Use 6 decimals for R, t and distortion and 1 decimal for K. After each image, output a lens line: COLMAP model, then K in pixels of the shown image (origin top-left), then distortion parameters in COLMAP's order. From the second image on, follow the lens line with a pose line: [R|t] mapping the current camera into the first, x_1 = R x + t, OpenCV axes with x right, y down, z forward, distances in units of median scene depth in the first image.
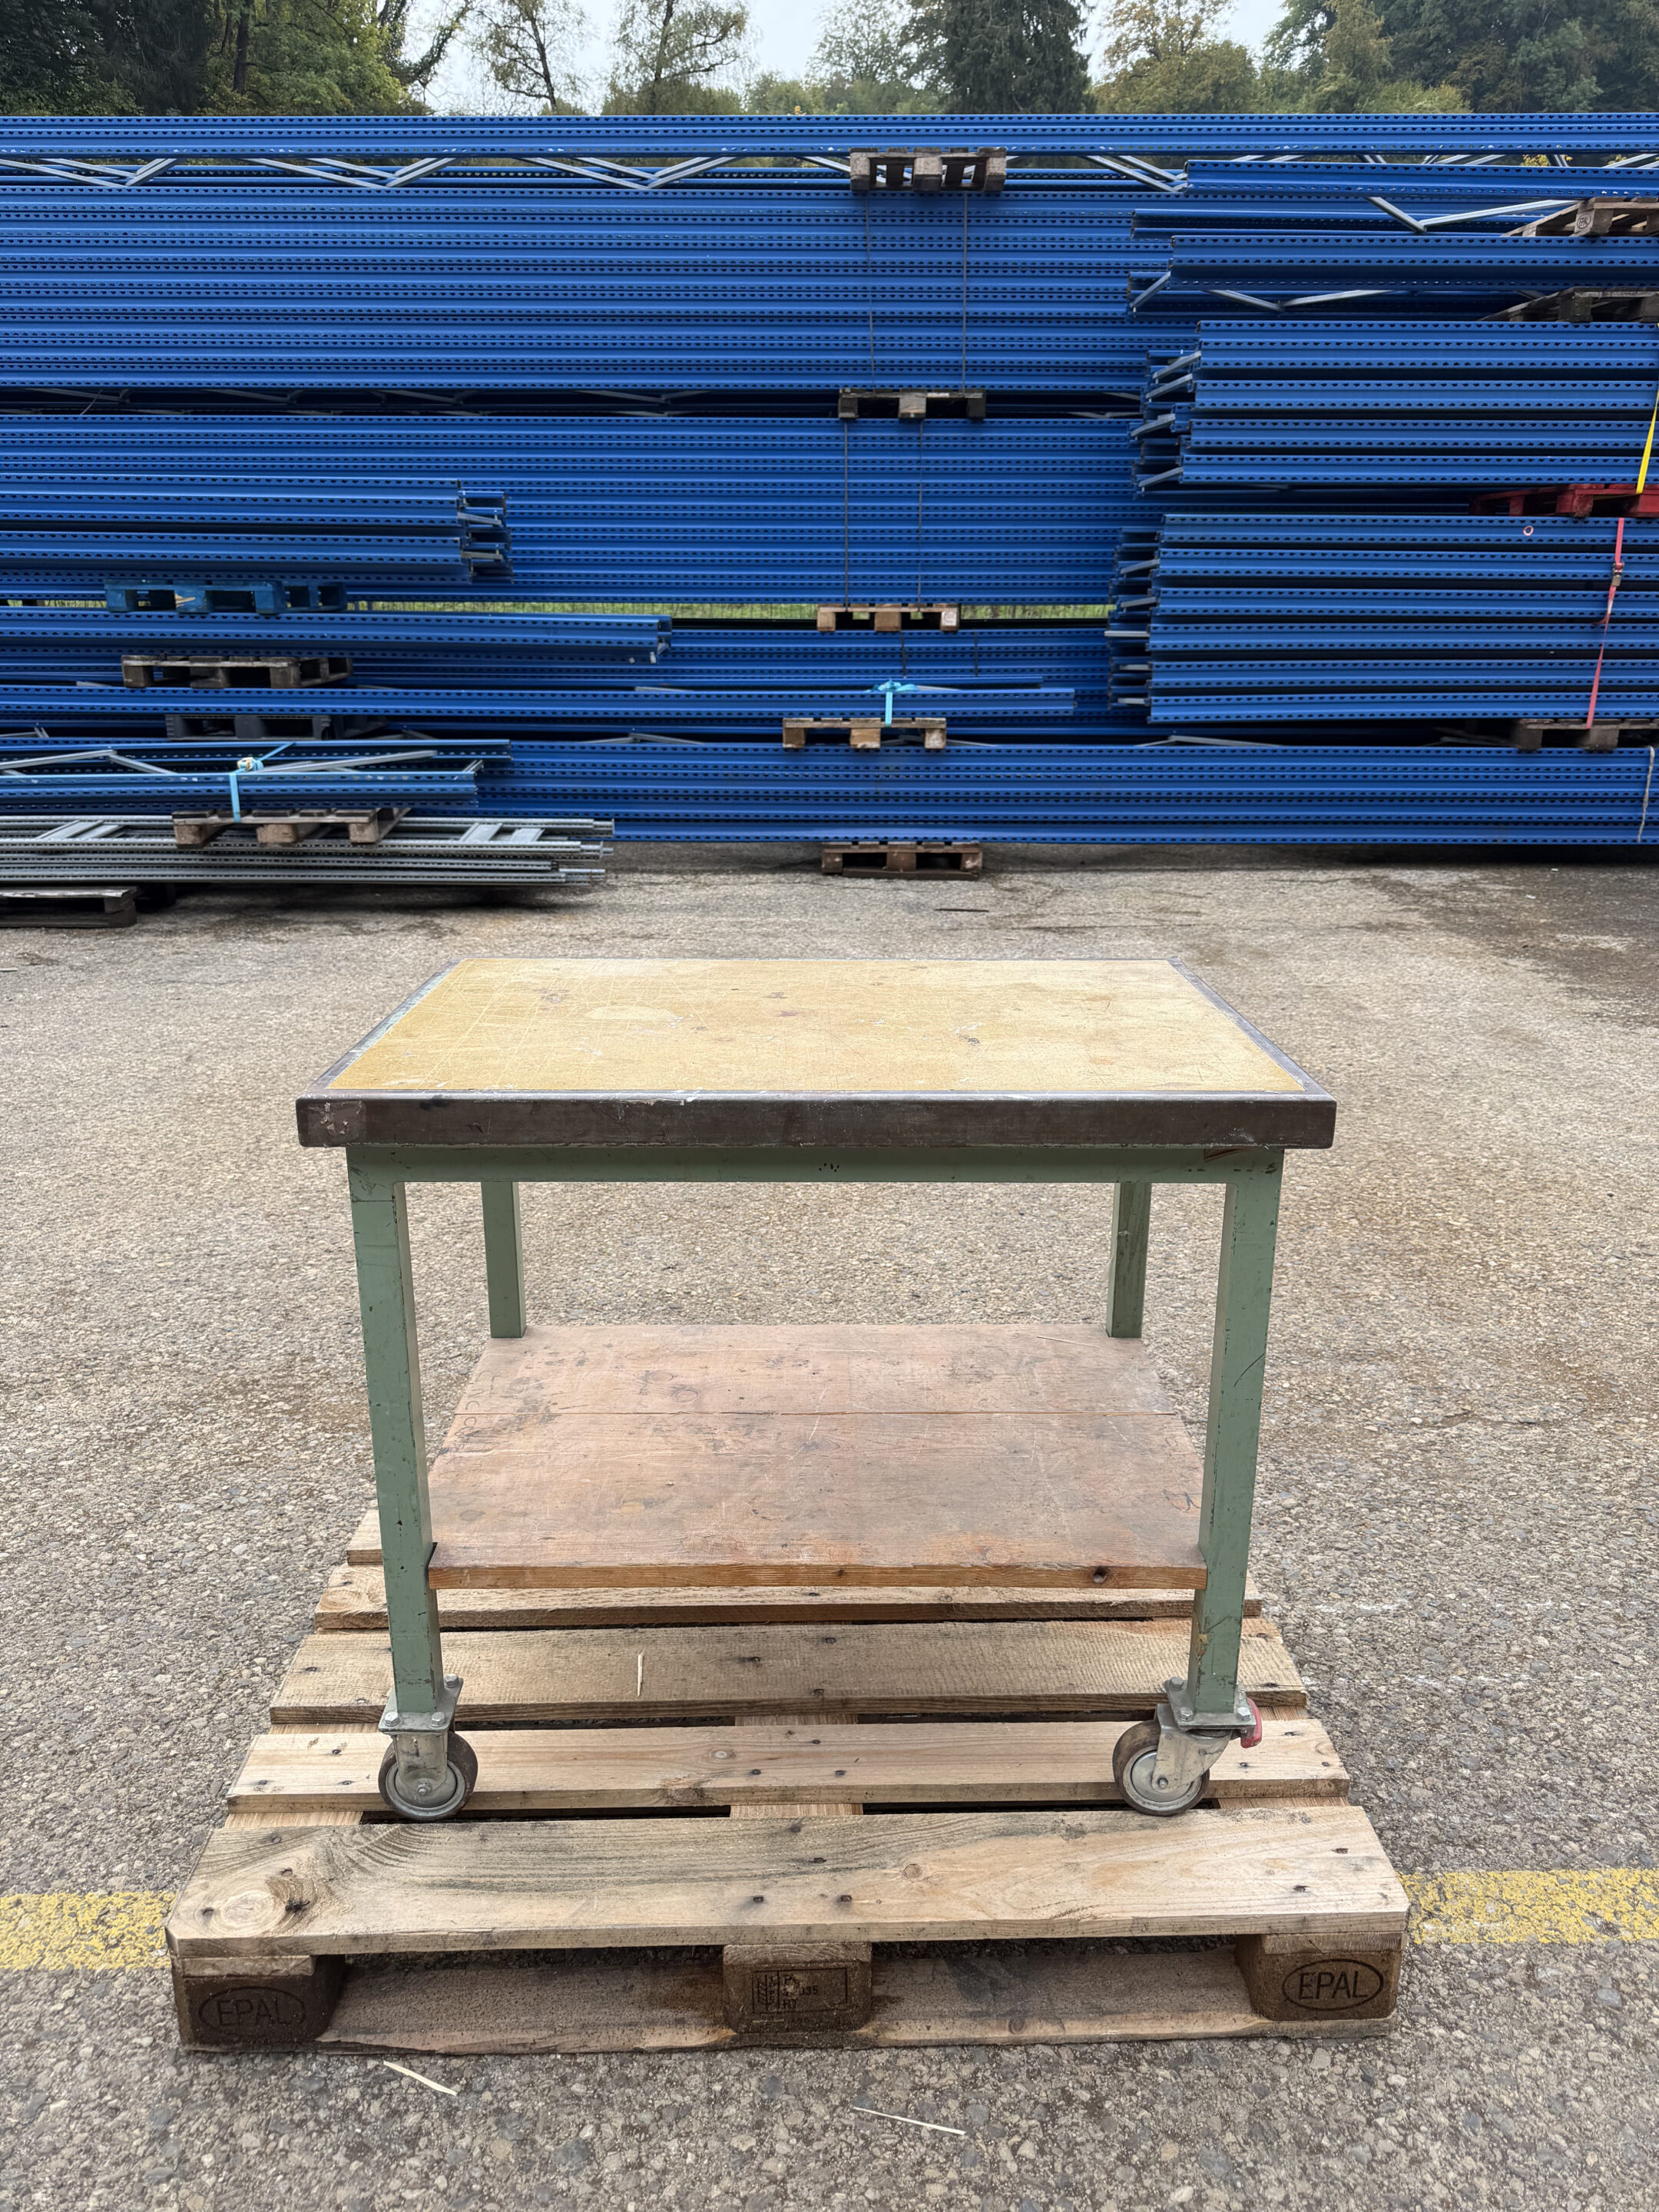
lens RADIAL K [[1571.0, 0, 841.8], [0, 1571.0, 1114.7], [0, 0, 1]] dist [0.024342, -0.028814]
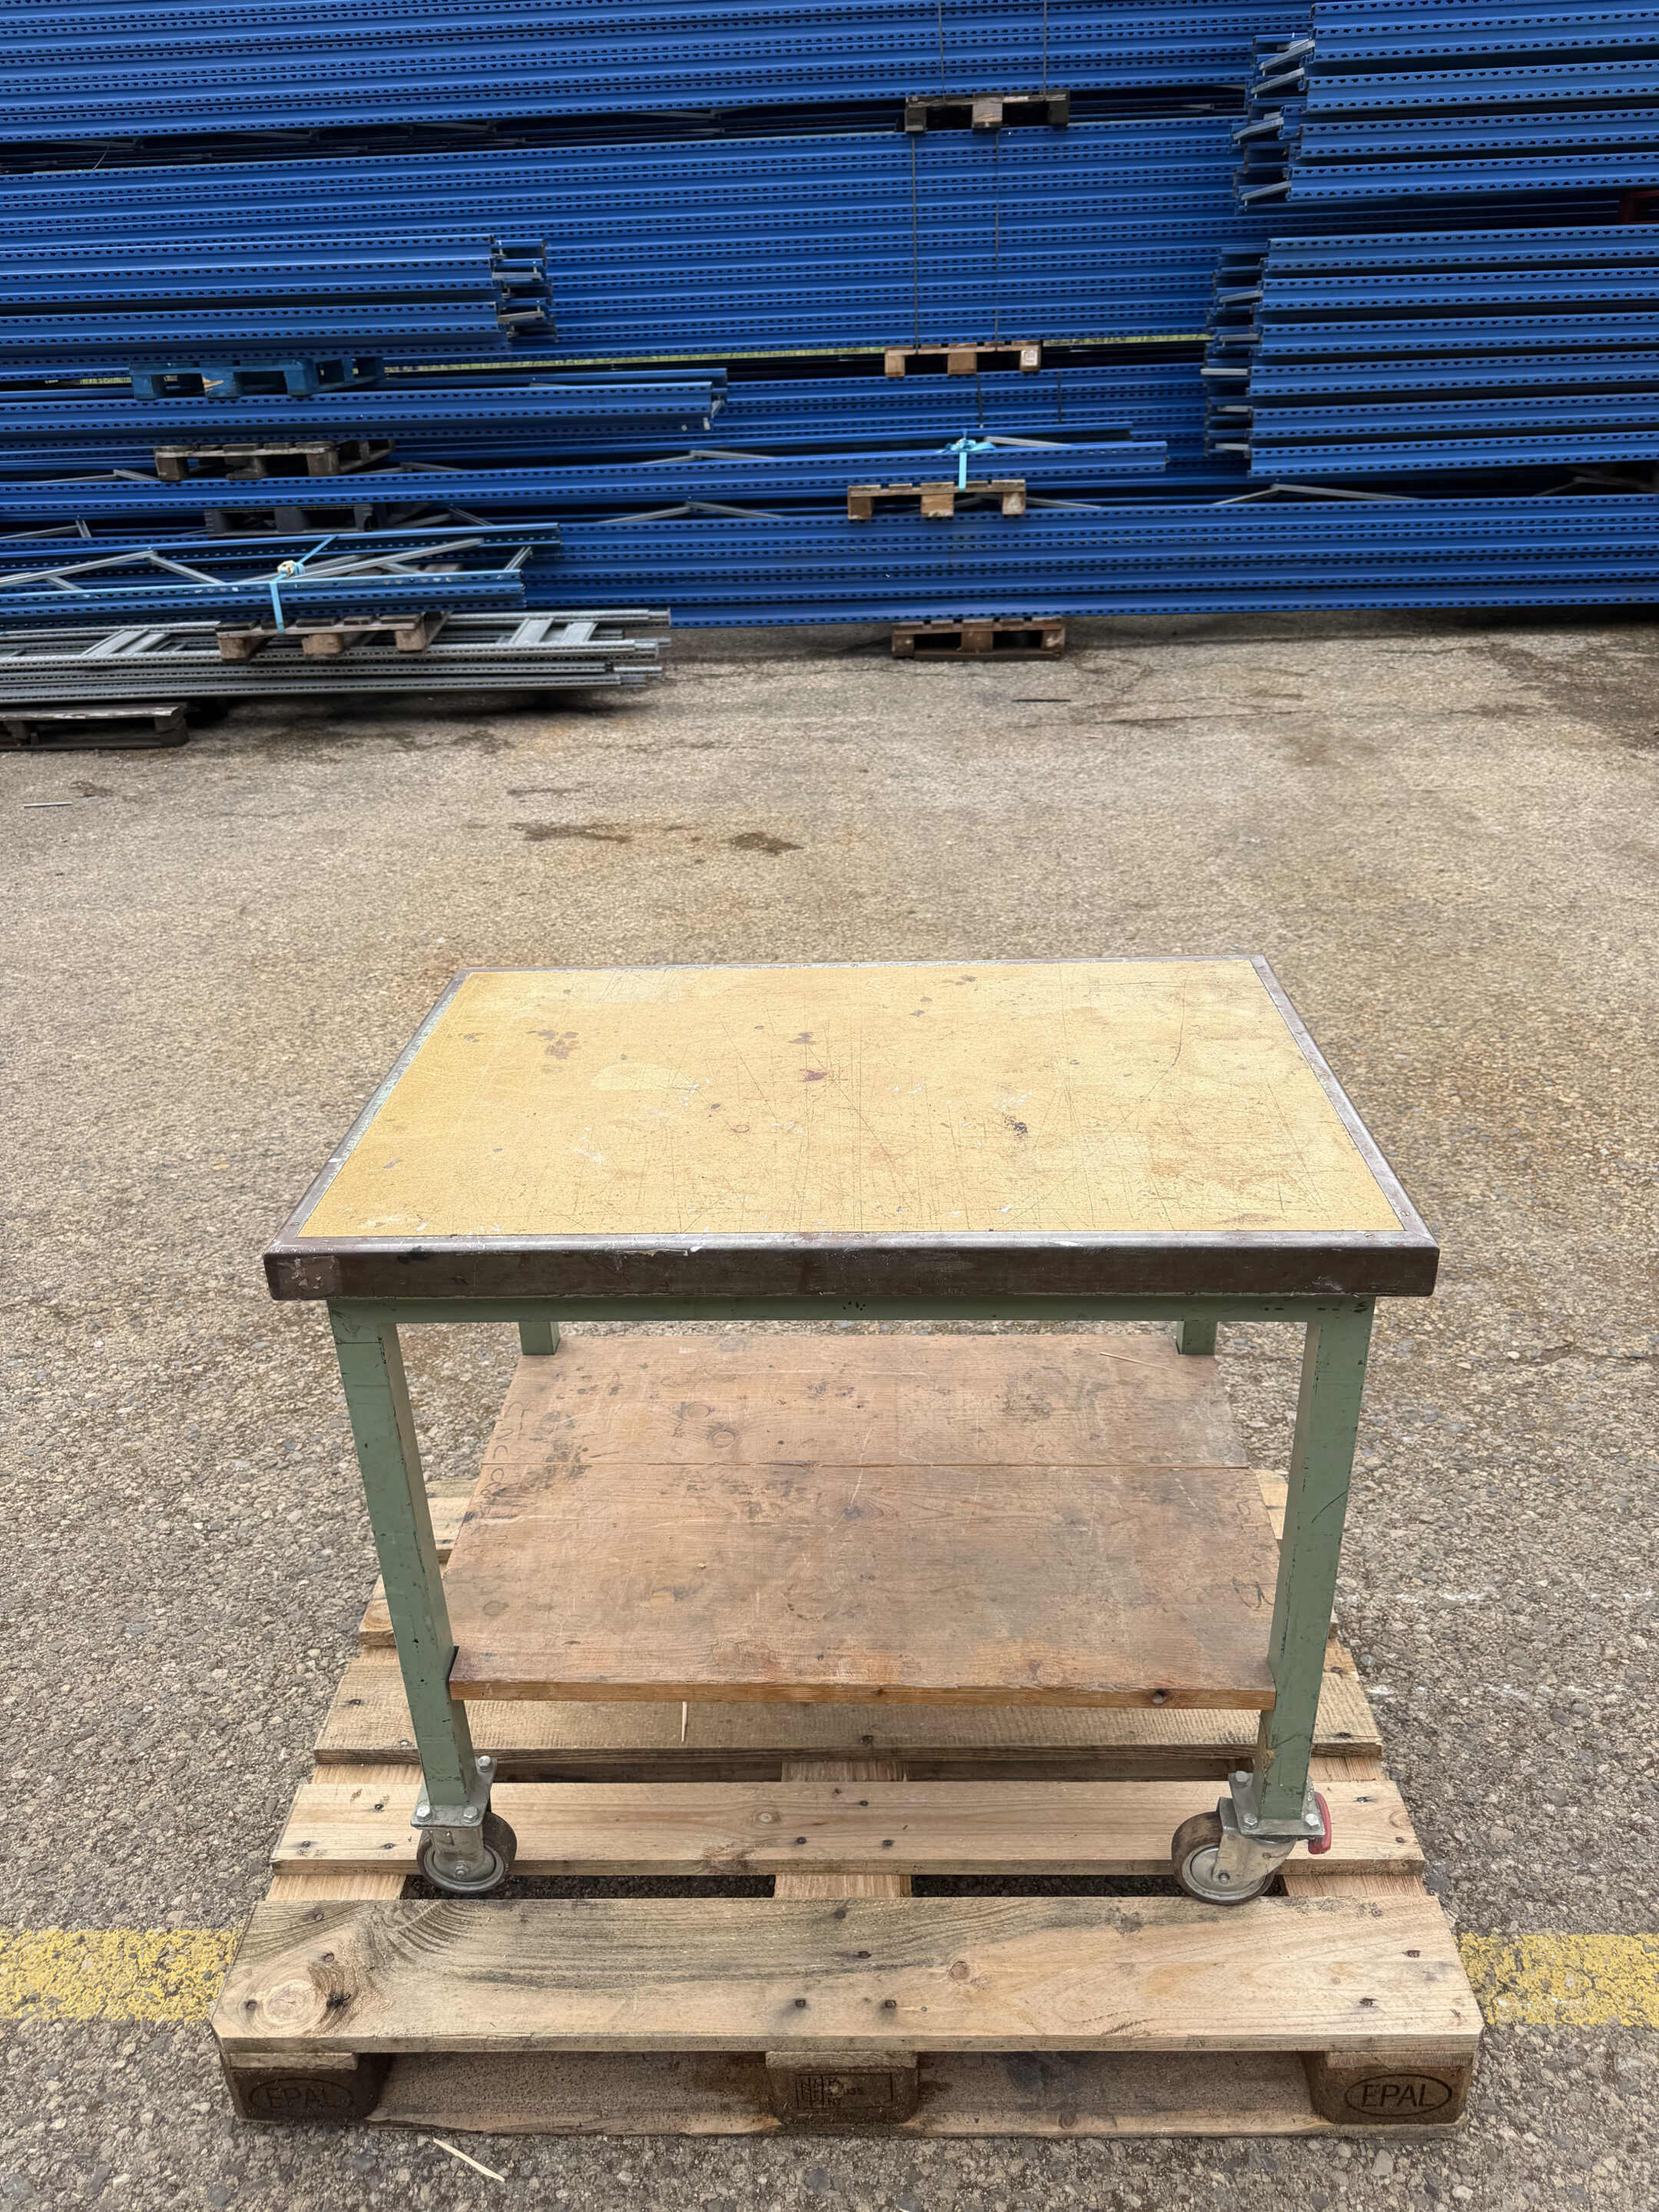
lens RADIAL K [[1580.5, 0, 825.7], [0, 1580.5, 1097.8], [0, 0, 1]] dist [0.007315, -0.009720]
pose [[0.997829, -0.011134, -0.064915, 0.022432], [0.020865, 0.988279, 0.151225, -0.140777], [0.062470, -0.152251, 0.986366, 0.083465]]
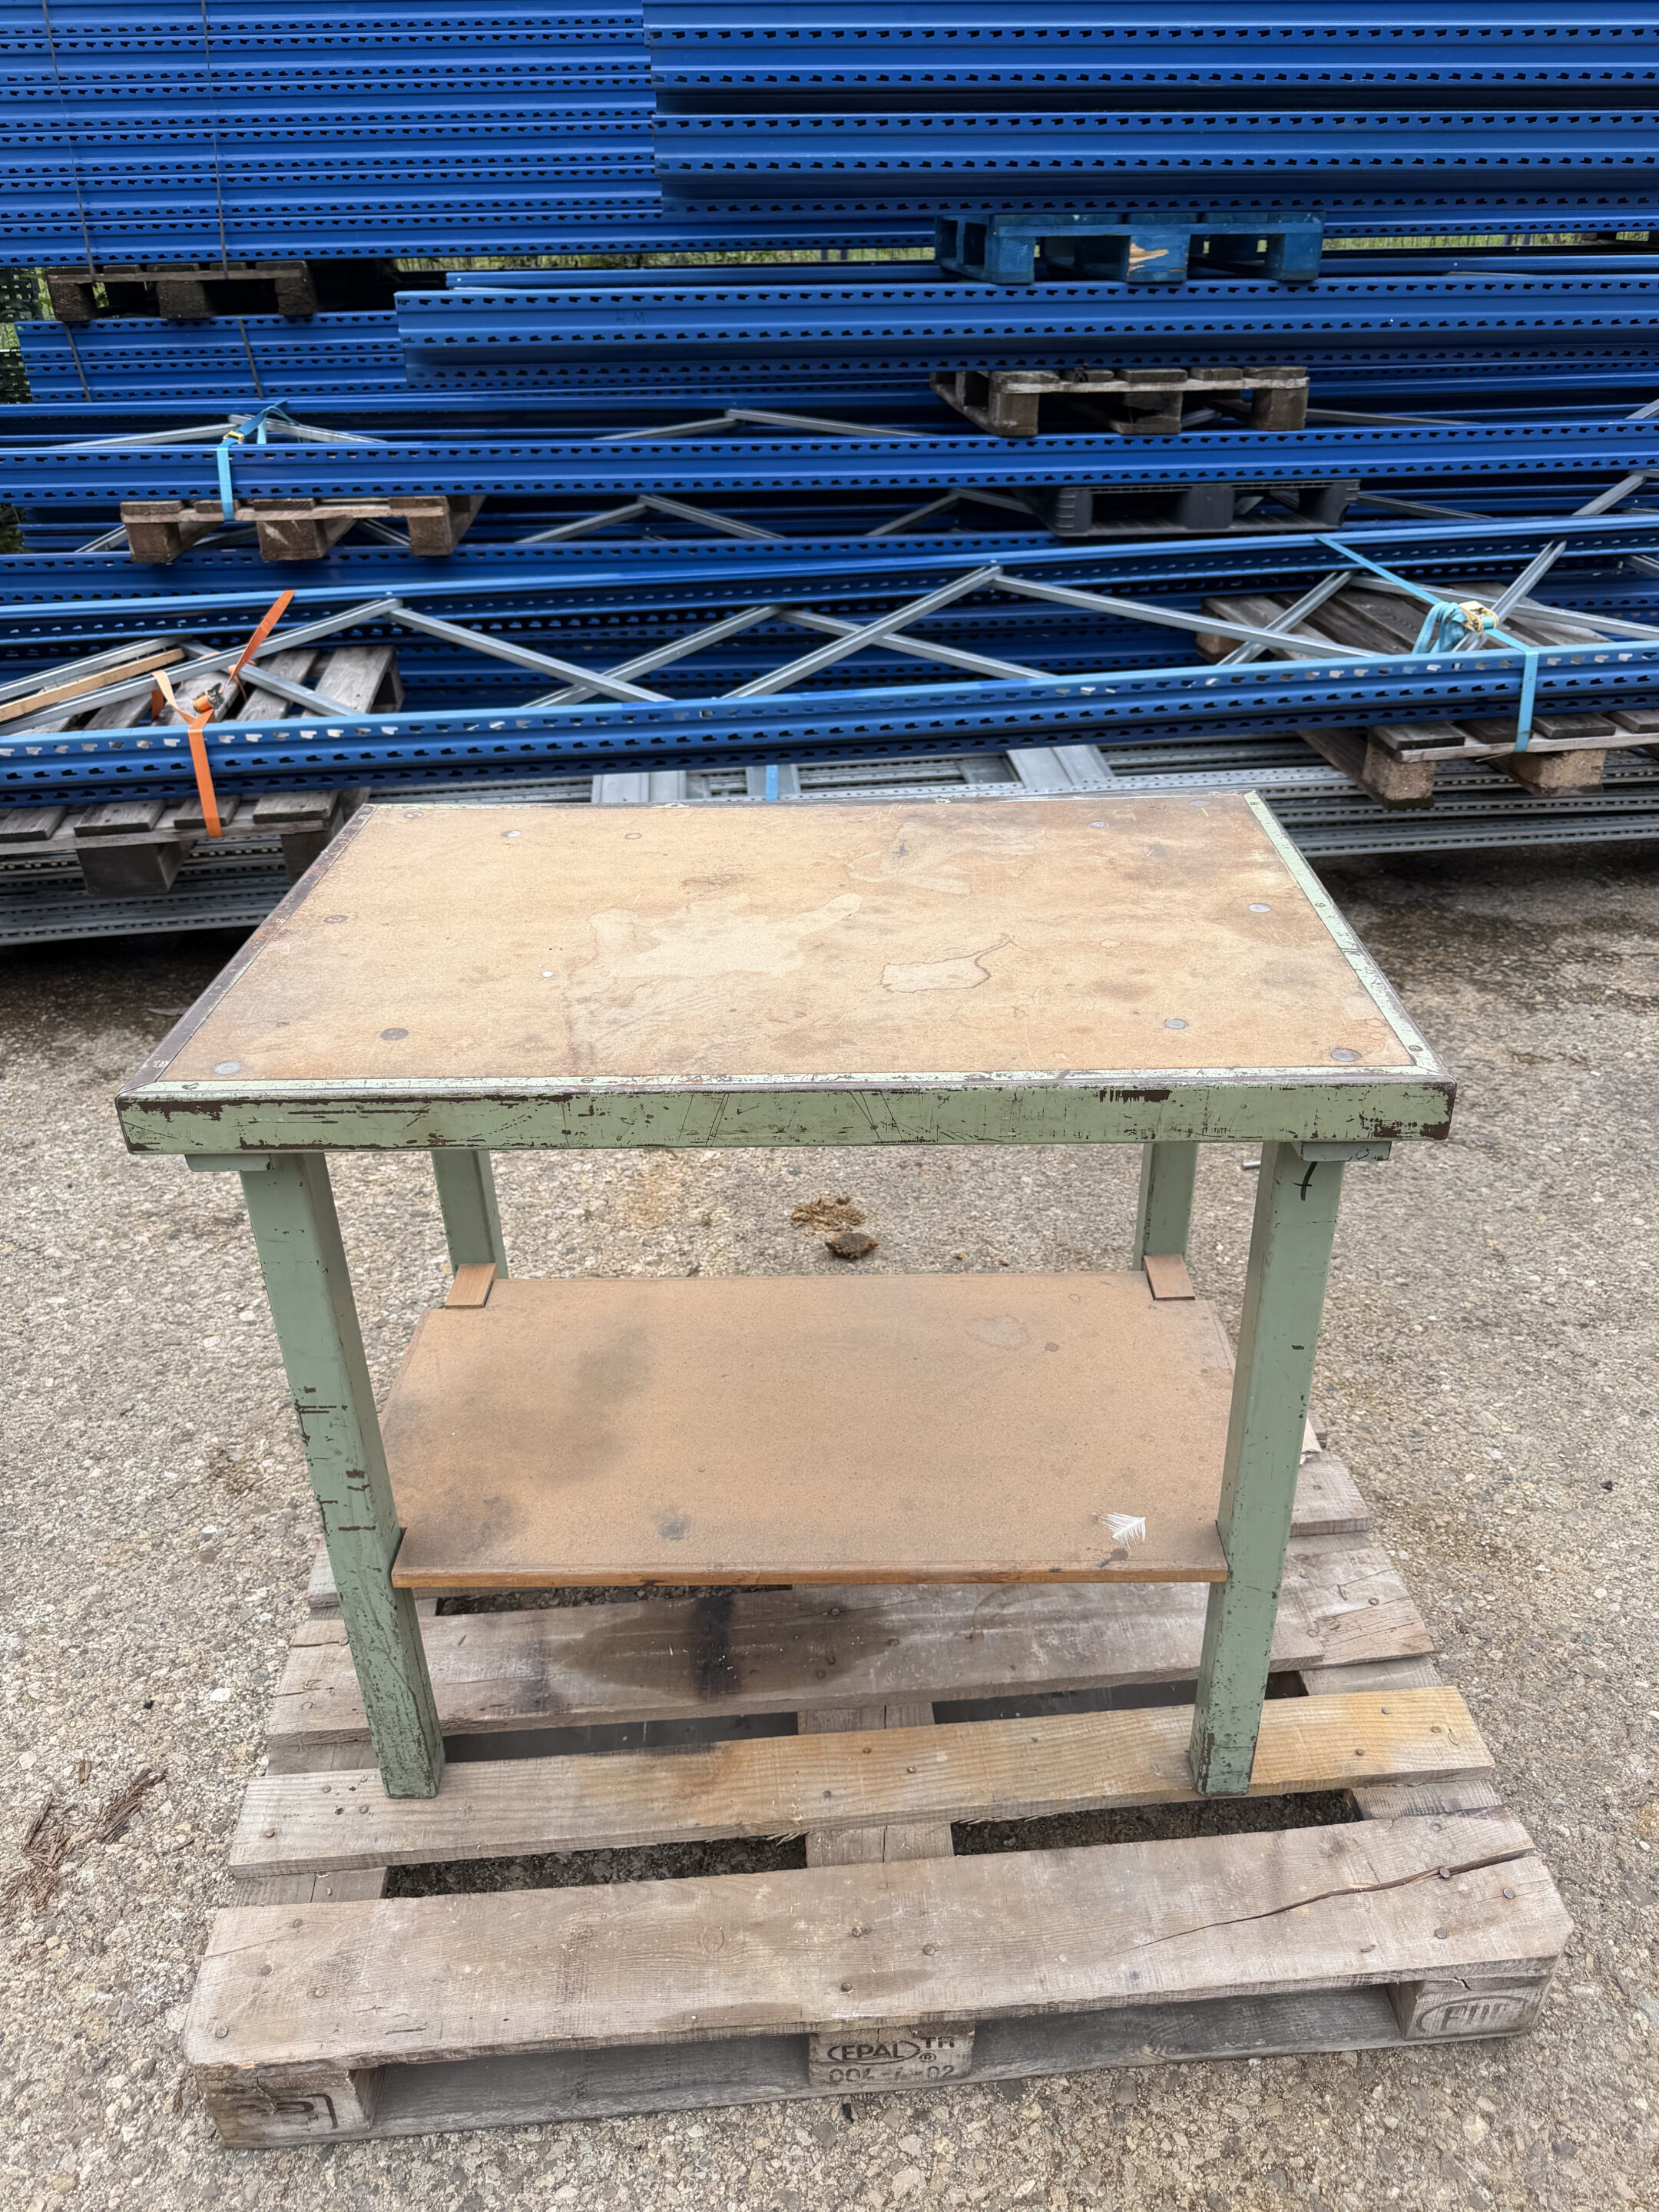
lens RADIAL K [[1571.0, 0, 841.8], [0, 1571.0, 1114.7], [0, 0, 1]] dist [0.024342, -0.028814]
pose [[0.999708, -0.023725, -0.004627, -1.866812], [0.024171, 0.979813, 0.198451, -0.557560], [-0.000174, -0.198505, 0.980100, 1.568319]]
